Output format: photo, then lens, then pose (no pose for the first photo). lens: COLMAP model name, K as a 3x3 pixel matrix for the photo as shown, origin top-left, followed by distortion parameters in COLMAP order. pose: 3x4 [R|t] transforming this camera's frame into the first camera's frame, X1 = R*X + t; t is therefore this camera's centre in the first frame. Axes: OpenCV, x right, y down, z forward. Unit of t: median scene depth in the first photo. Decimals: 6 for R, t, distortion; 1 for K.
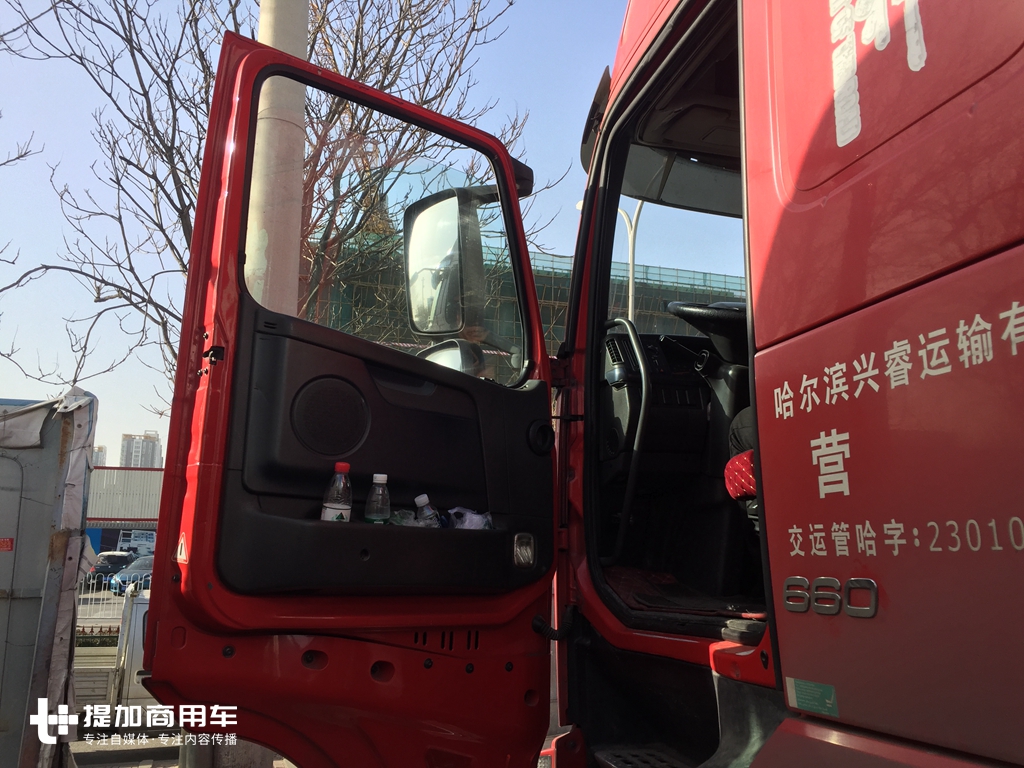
lens RADIAL K [[879.6, 0, 512.4], [0, 879.6, 386.0], [0, 0, 1]] dist [0.074994, -0.095261]
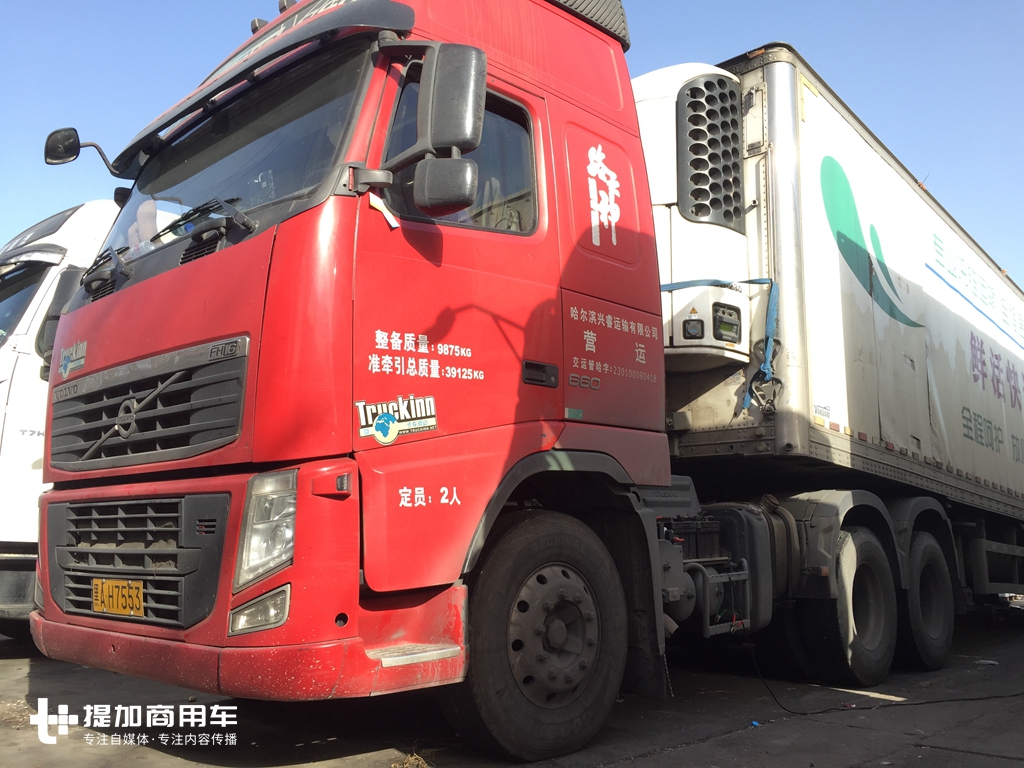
lens RADIAL K [[879.6, 0, 510.8], [0, 879.6, 398.3], [0, 0, 1]] dist [0.074994, -0.095261]
pose [[-0.480543, 0.144879, 0.864921, -2.127099], [-0.157473, 0.955974, -0.247621, 1.079502], [-0.862717, -0.255194, -0.436572, 2.526717]]
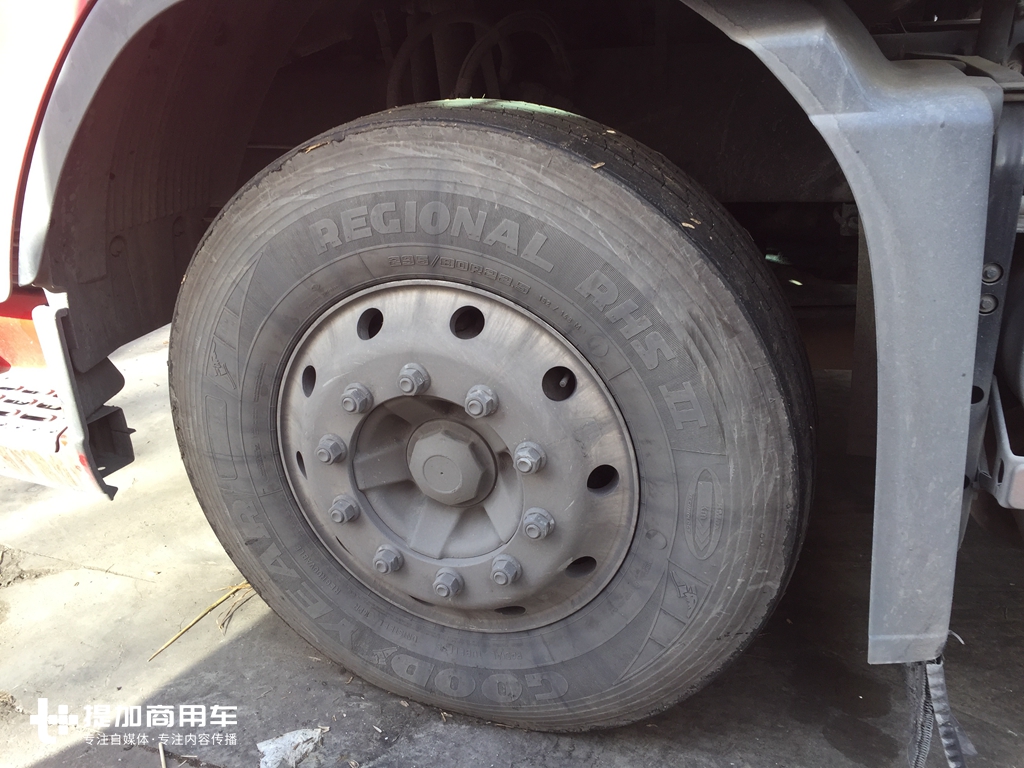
lens RADIAL K [[879.6, 0, 522.2], [0, 879.6, 377.5], [0, 0, 1]] dist [0.074994, -0.095261]
pose [[0.589992, -0.334122, 0.735032, -0.288449], [-0.120444, 0.863752, 0.489312, 0.477691], [-0.798375, -0.377221, 0.469363, 0.453735]]
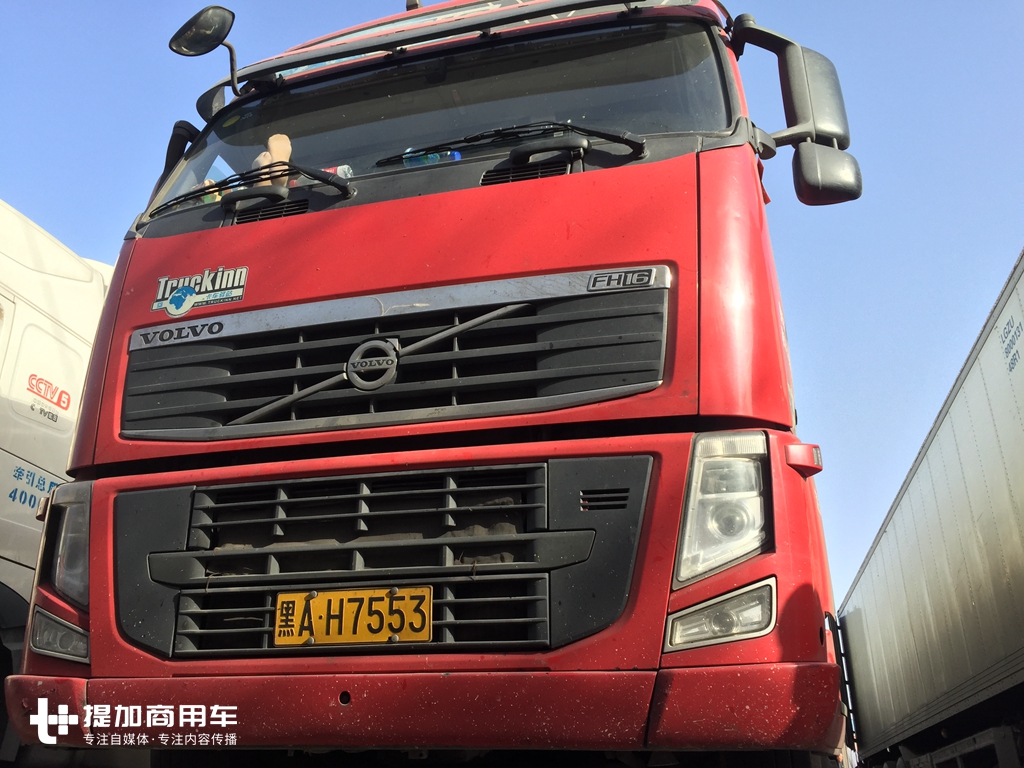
lens RADIAL K [[879.6, 0, 514.7], [0, 879.6, 389.7], [0, 0, 1]] dist [0.074994, -0.095261]
pose [[-0.827808, 0.218539, 0.516697, -0.396111], [-0.113117, 0.837073, -0.535269, 1.697523], [-0.549490, -0.501547, -0.668215, 3.436219]]
